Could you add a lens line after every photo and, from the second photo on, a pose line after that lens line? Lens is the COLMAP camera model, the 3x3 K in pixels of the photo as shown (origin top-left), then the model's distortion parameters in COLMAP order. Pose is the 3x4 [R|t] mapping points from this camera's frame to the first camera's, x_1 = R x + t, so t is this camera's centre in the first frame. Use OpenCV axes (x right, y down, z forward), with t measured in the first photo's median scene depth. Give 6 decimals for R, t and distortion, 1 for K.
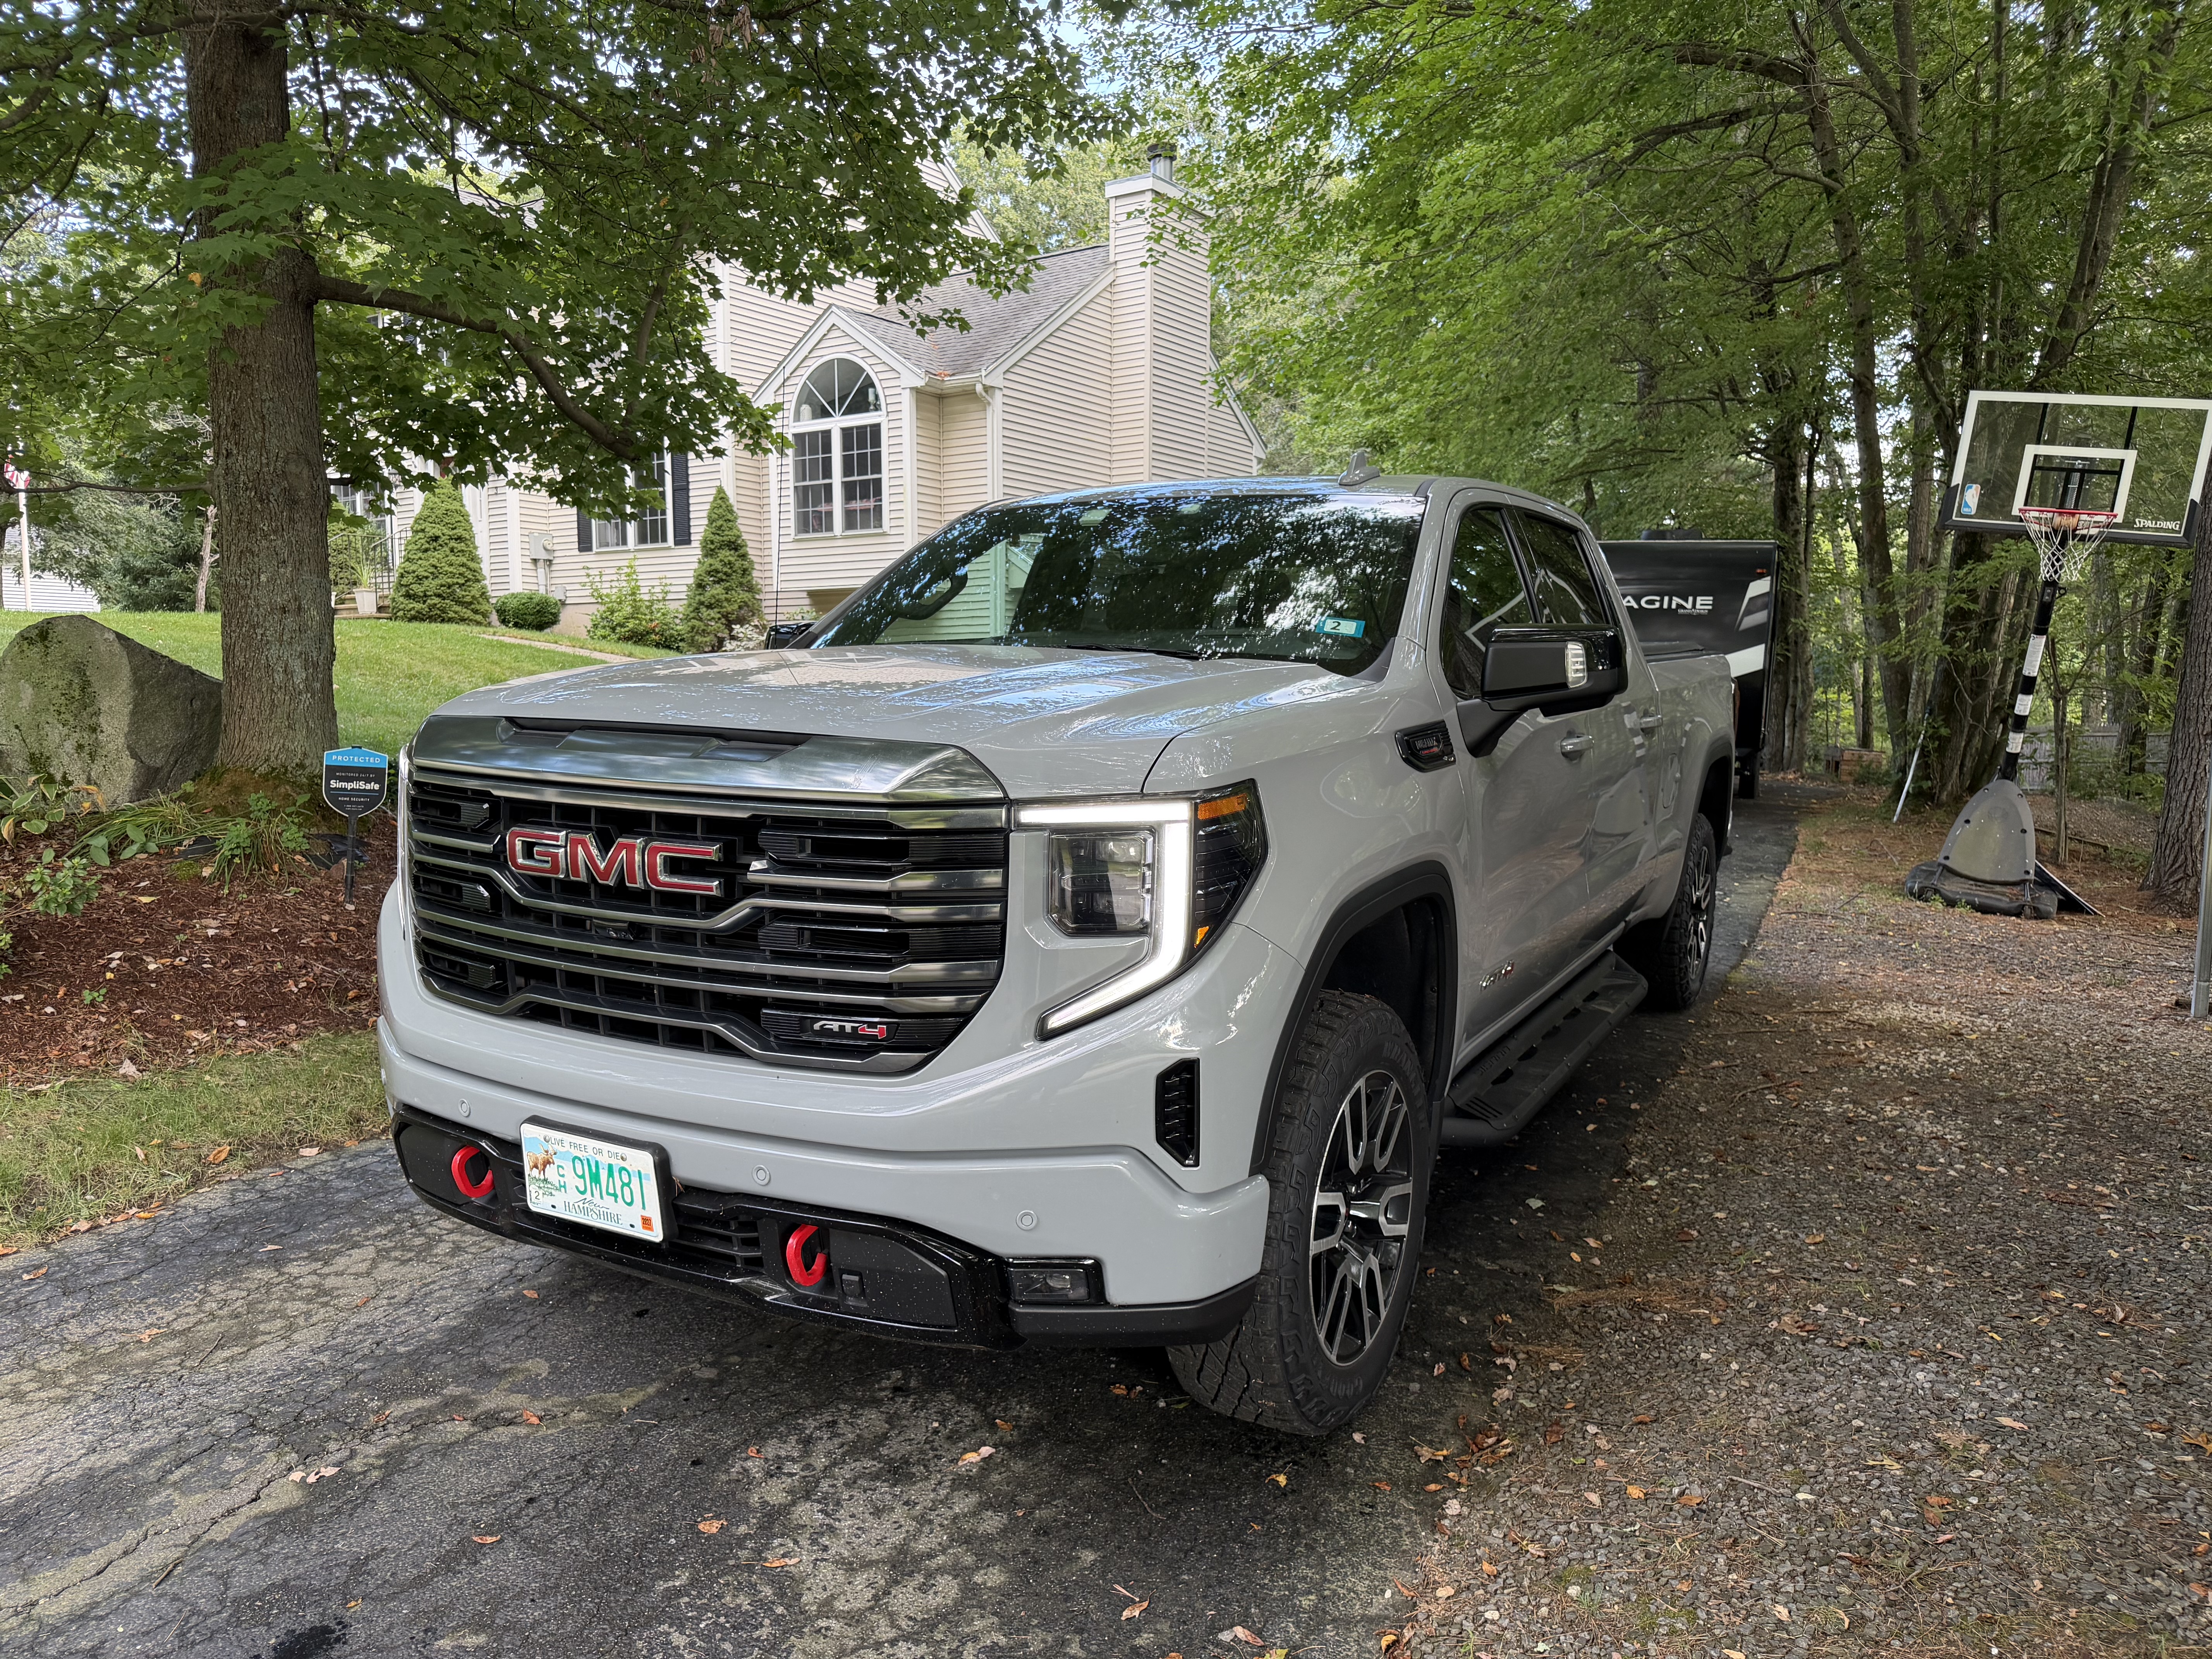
lens RADIAL K [[1561.0, 0, 1108.7], [0, 1561.0, 839.3], [0, 0, 1]] dist [0.039561, -0.060013]
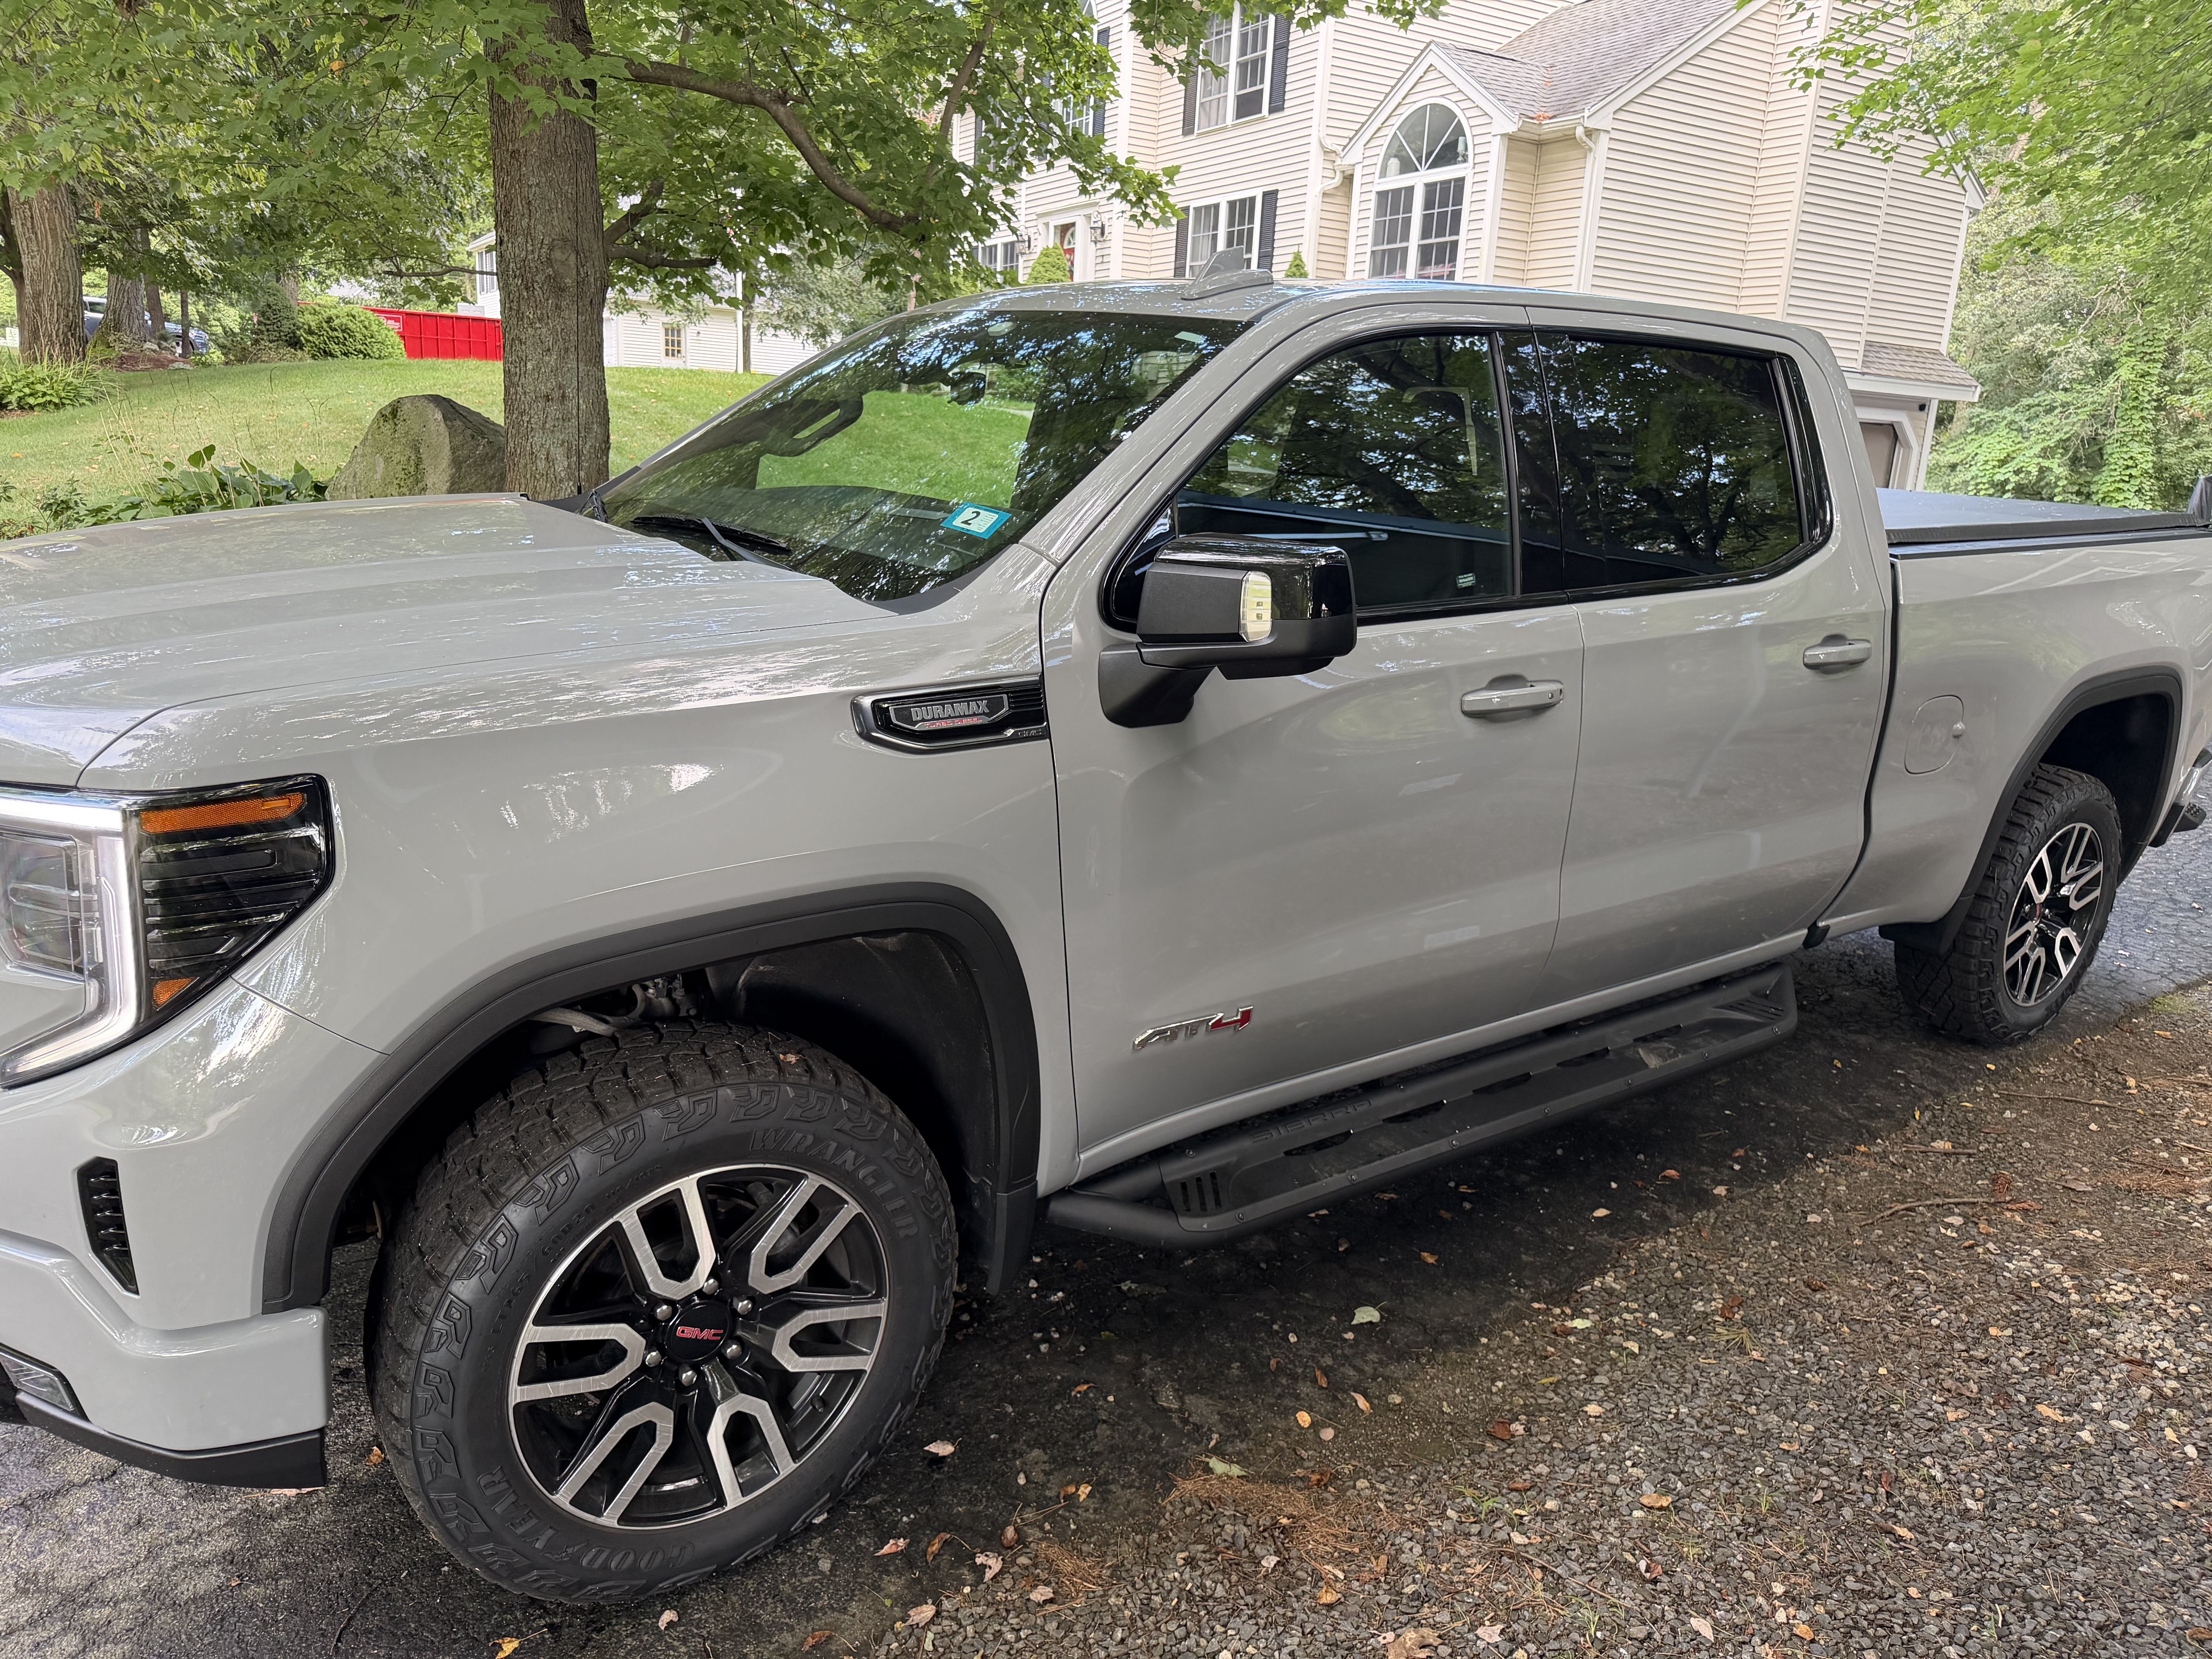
lens RADIAL K [[1560.1, 0, 1109.9], [0, 1560.1, 832.8], [0, 0, 1]] dist [0.008534, -0.016757]
pose [[0.901372, 0.146968, -0.407344, 0.454072], [-0.088267, 0.983254, 0.159438, -0.102172], [0.423955, -0.107758, 0.899250, 0.333867]]
